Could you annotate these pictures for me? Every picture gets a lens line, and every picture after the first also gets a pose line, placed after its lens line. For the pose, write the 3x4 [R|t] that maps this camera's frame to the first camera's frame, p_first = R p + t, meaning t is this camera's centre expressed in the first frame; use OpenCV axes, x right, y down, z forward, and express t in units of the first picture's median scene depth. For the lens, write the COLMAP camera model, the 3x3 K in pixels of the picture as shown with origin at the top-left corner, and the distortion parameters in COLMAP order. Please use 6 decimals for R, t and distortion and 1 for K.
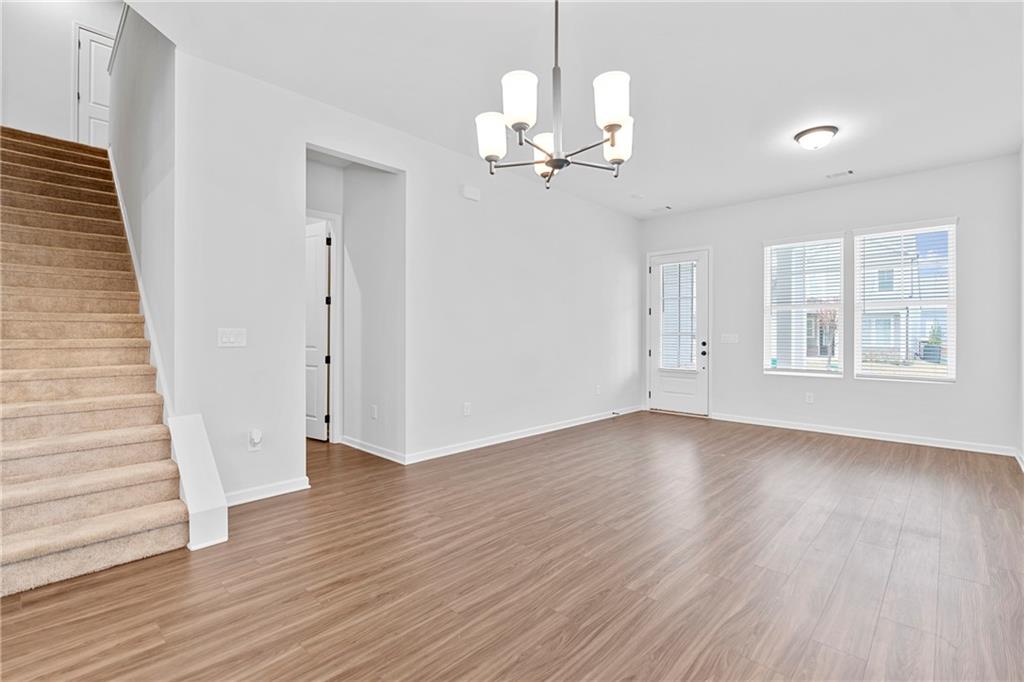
lens RADIAL K [[455.2, 0, 508.3], [0, 455.2, 332.9], [0, 0, 1]] dist [-0.001263, 0.000545]
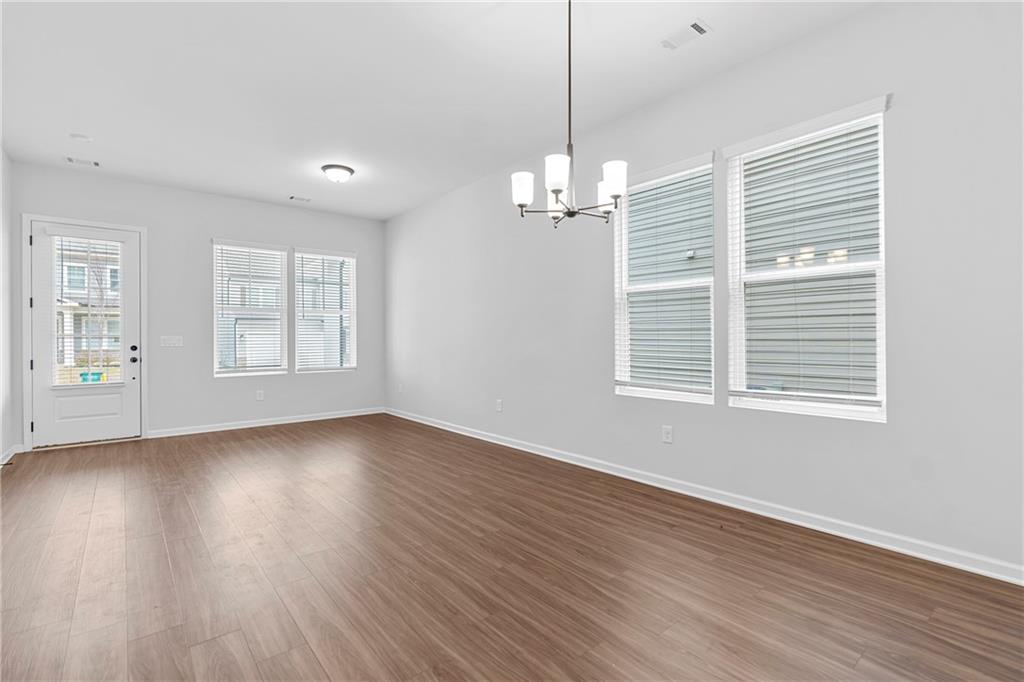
lens RADIAL K [[476.6, 0, 512.0], [0, 476.6, 341.0], [0, 0, 1]] dist [-0.001140, -0.000181]
pose [[0.116945, -0.013122, 0.993052, -0.749557], [-0.000499, 0.999912, 0.013271, -0.000186], [-0.993138, -0.002047, 0.116928, 0.549896]]
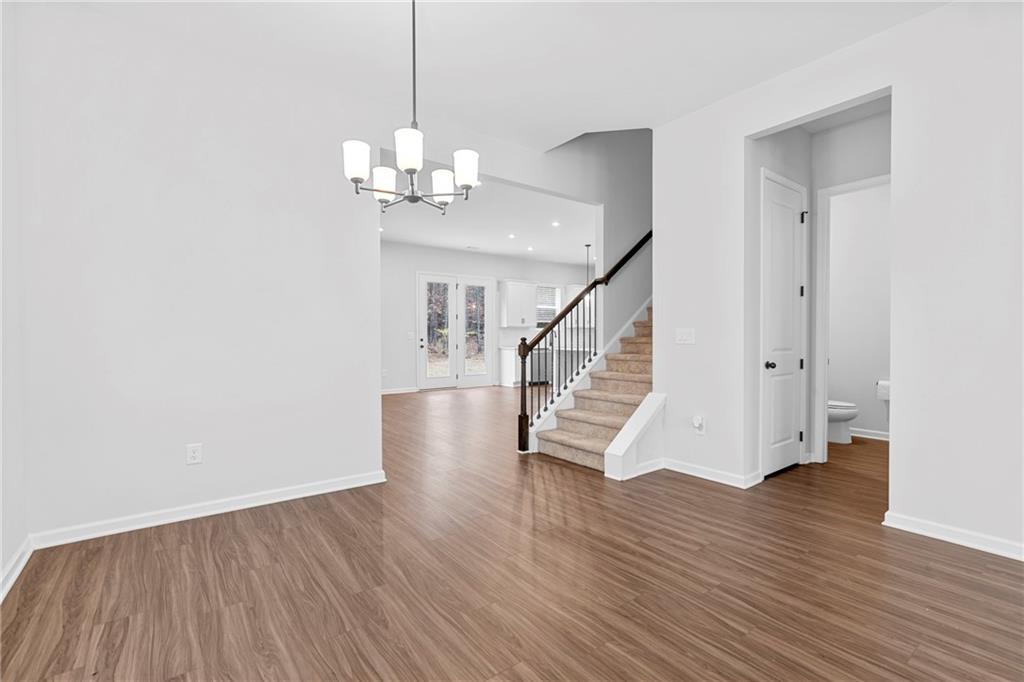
lens RADIAL K [[455.2, 0, 512.8], [0, 455.2, 344.0], [0, 0, 1]] dist [-0.008739, -0.000316]
pose [[-0.148820, 0.014819, -0.988753, 0.729222], [0.010501, 0.999855, 0.013405, 0.011798], [0.988808, -0.008388, -0.148954, 0.797322]]
